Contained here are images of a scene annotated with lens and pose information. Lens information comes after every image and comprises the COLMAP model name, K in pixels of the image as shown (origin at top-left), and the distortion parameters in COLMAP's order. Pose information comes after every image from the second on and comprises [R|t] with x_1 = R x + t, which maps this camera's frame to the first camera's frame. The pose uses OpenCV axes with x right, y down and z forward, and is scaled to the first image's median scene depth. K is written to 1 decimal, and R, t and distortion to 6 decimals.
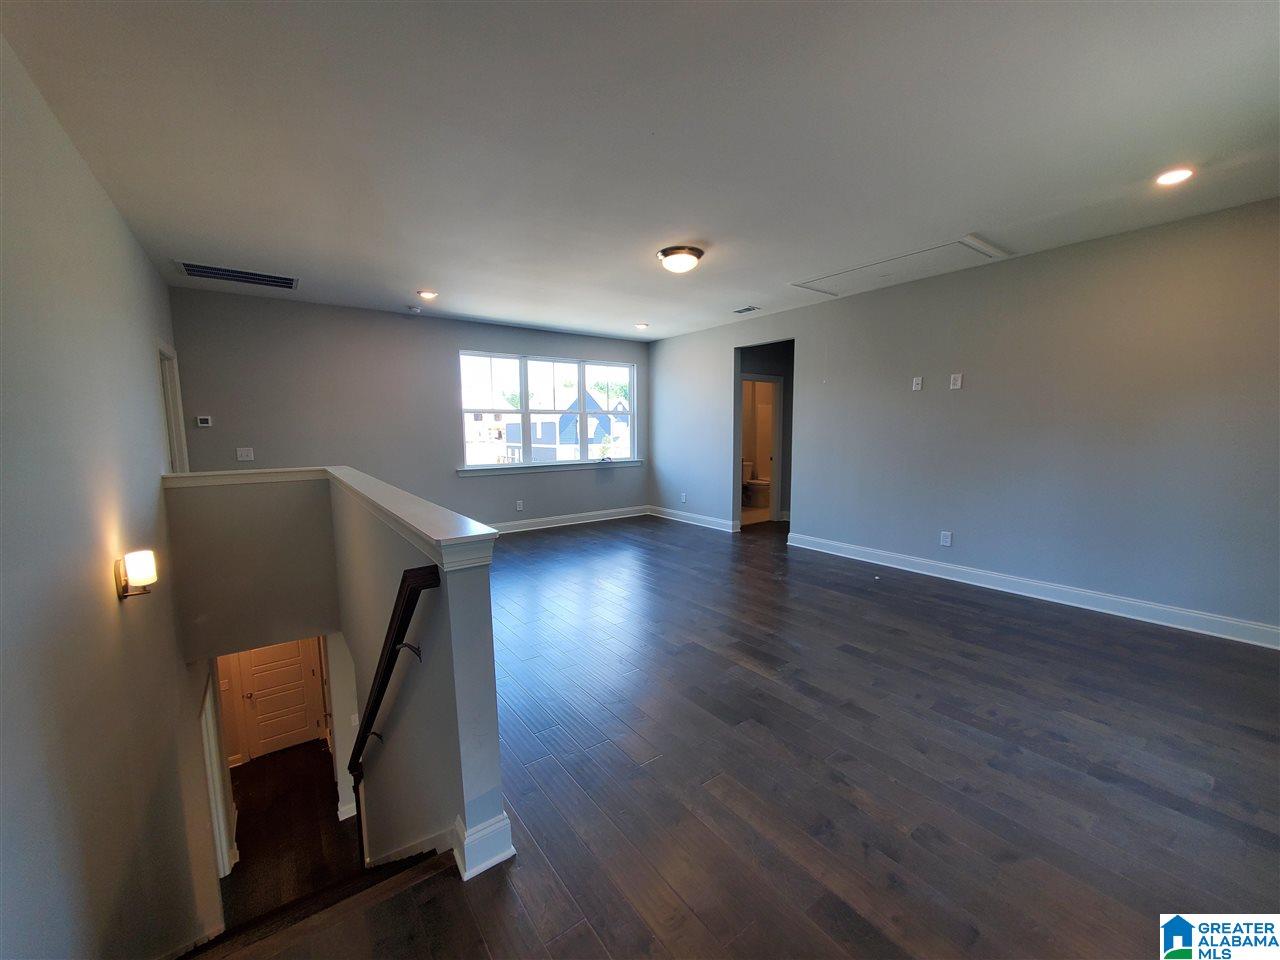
lens RADIAL K [[504.9, 0, 643.3], [0, 504.9, 481.3], [0, 0, 1]] dist [0.000036, 0.000127]
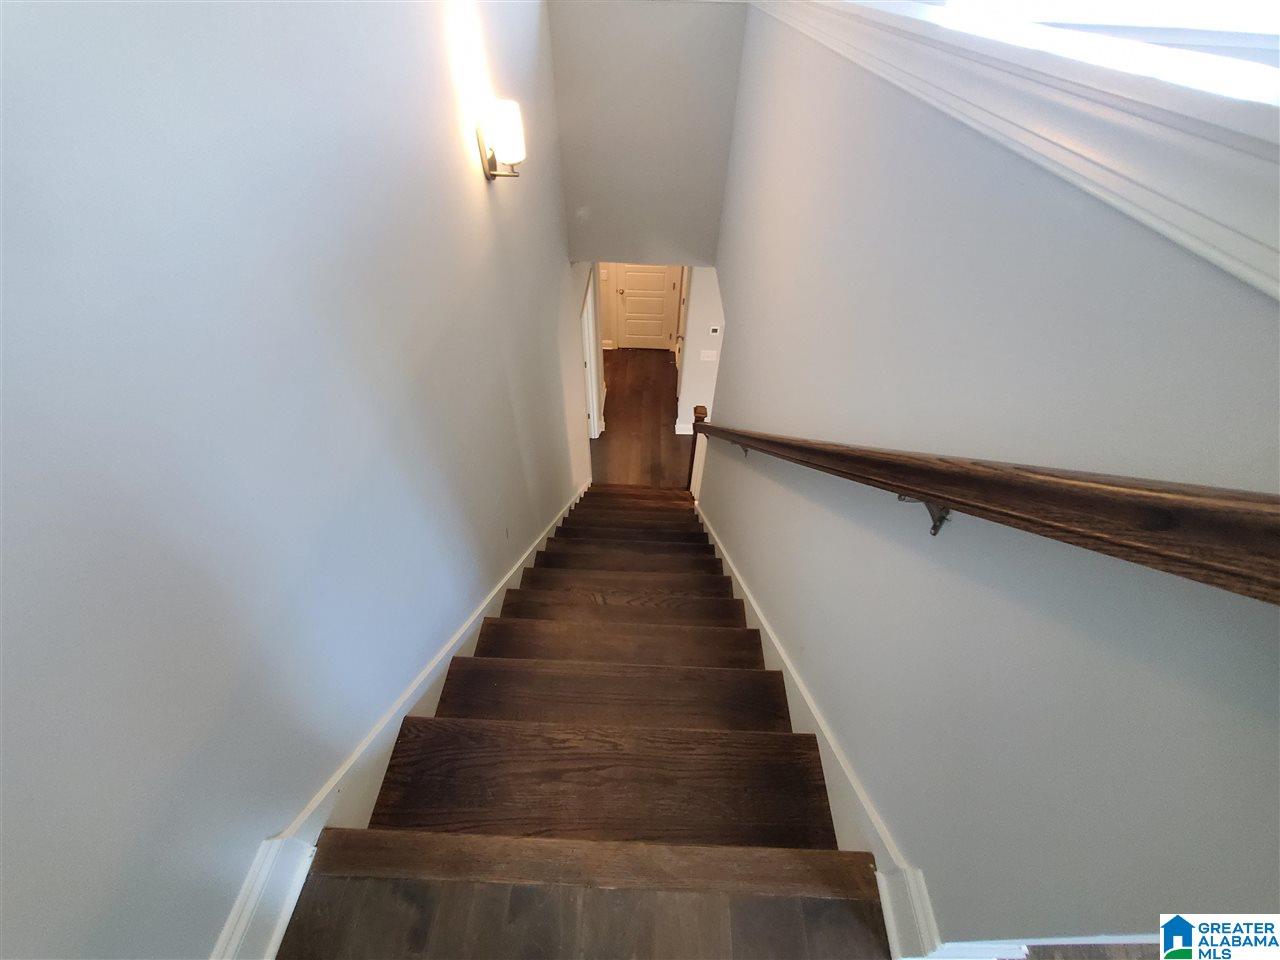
lens RADIAL K [[504.9, 0, 640.8], [0, 504.9, 483.0], [0, 0, 1]] dist [0.000036, 0.000127]
pose [[0.783850, 0.473846, -0.401309, -0.188082], [-0.105528, 0.738535, 0.665905, 0.026812], [0.611917, -0.479620, 0.628905, 0.235743]]
